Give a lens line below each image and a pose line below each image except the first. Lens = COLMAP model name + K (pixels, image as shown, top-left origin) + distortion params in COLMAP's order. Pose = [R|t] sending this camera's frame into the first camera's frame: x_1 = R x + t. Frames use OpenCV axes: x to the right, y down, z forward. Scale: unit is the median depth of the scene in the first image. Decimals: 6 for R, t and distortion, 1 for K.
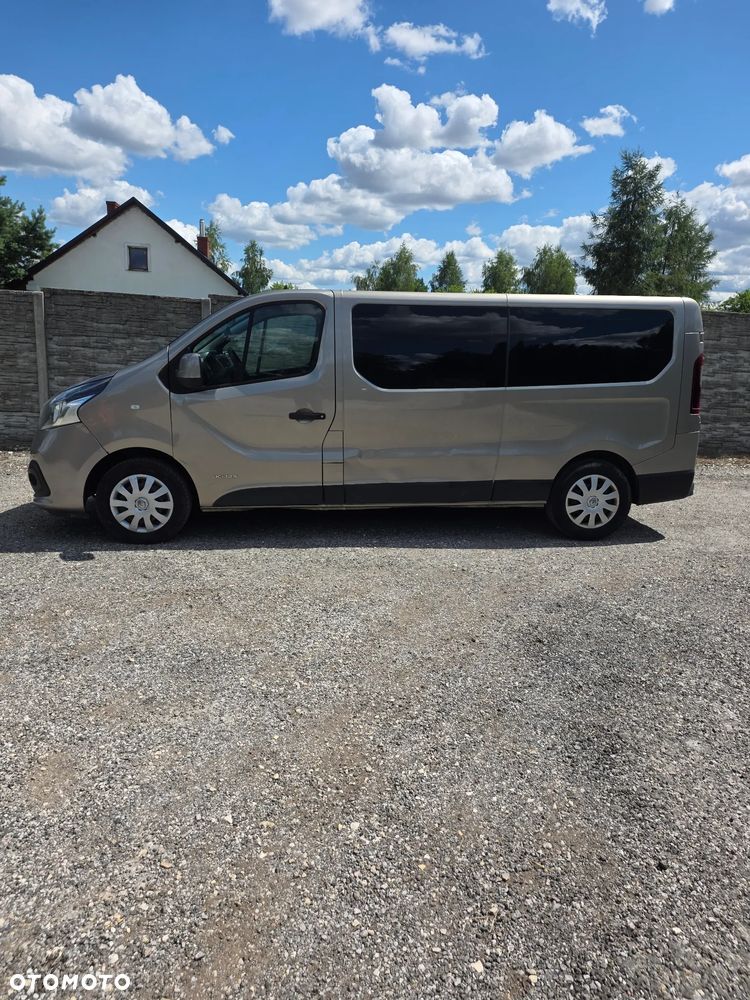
lens RADIAL K [[671.6, 0, 385.8], [0, 671.6, 496.3], [0, 0, 1]] dist [0.054403, -0.035678]
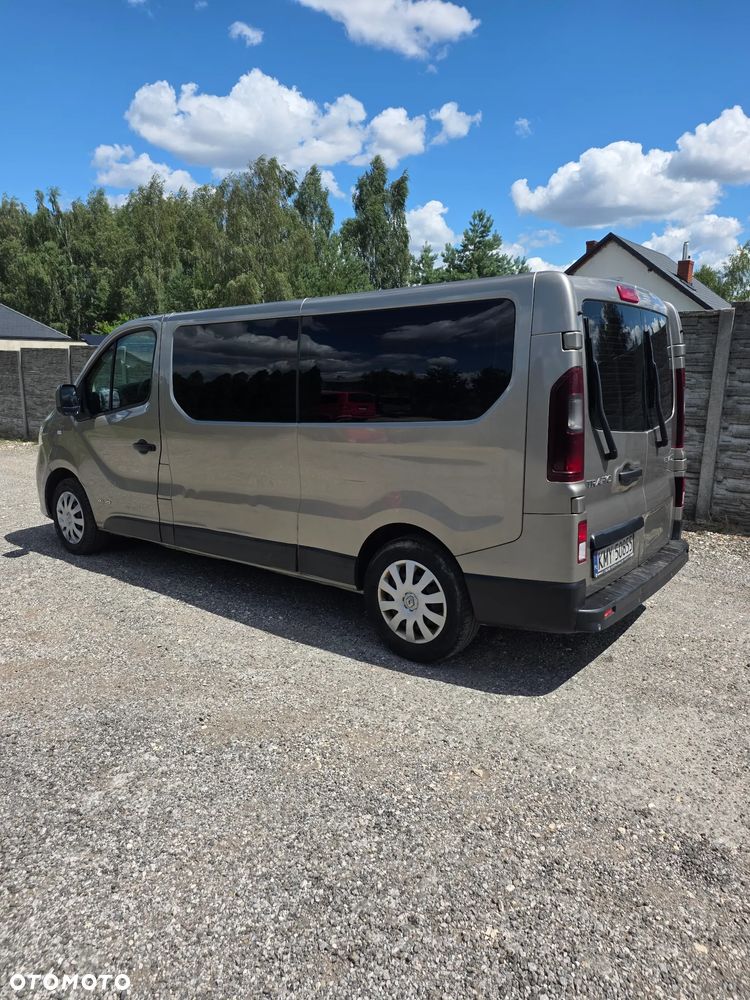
lens RADIAL K [[671.6, 0, 385.5], [0, 671.6, 487.8], [0, 0, 1]] dist [0.054403, -0.035678]
pose [[0.700077, 0.089457, -0.708441, 0.193078], [-0.132777, 0.991127, -0.006057, -0.024330], [0.701614, 0.098305, 0.705744, 0.136299]]
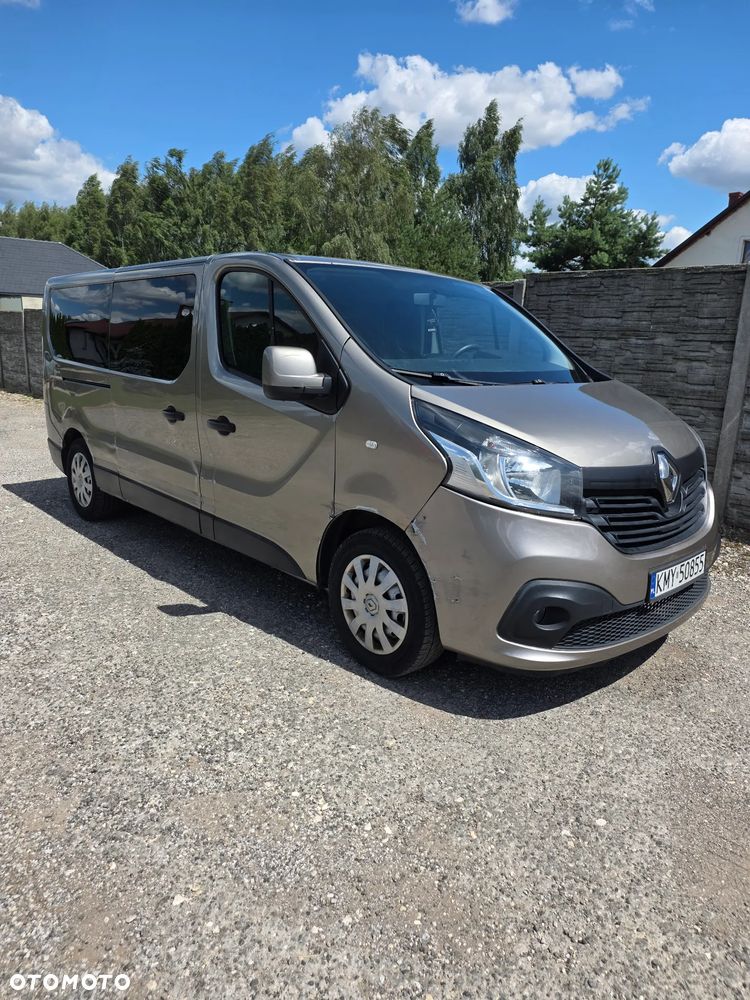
lens RADIAL K [[675.9, 0, 368.0], [0, 675.9, 499.7], [0, 0, 1]] dist [0.045587, -0.022789]
pose [[0.552254, 0.175317, -0.815033, 0.193172], [-0.185432, 0.978979, 0.084937, -0.031837], [0.812792, 0.104226, 0.573155, 0.177326]]
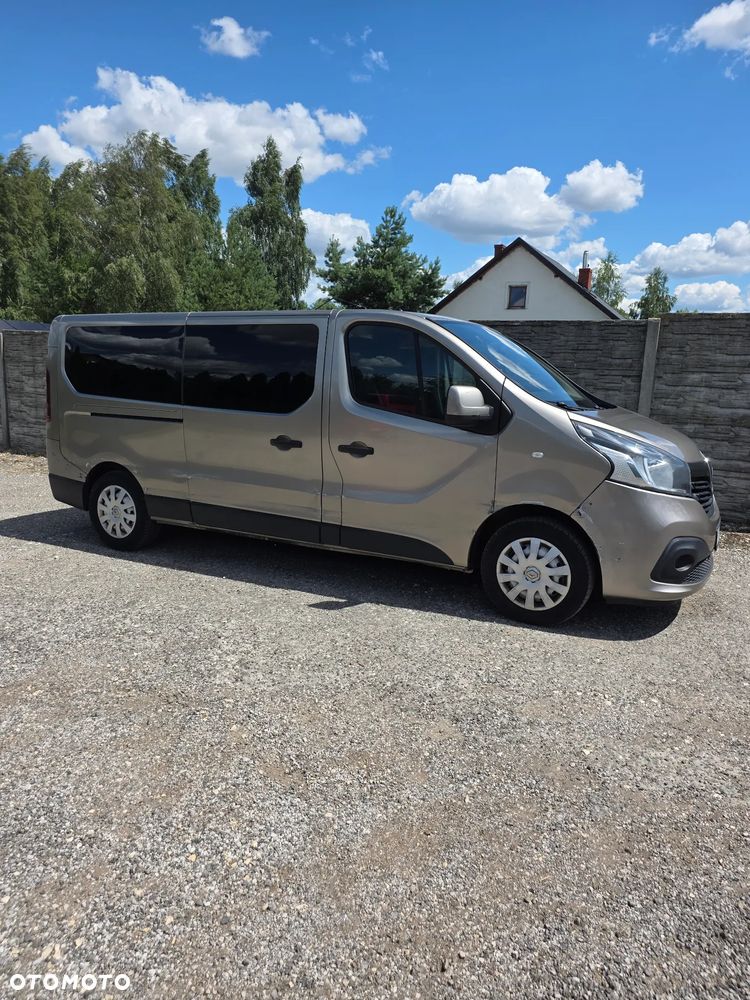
lens RADIAL K [[705.3, 0, 378.8], [0, 705.3, 503.6], [0, 0, 1]] dist [0.023940, -0.007491]
pose [[0.808766, 0.093926, -0.580582, 0.159763], [-0.123258, 0.992312, -0.011167, -0.010407], [0.575070, 0.080593, 0.814125, 0.072302]]
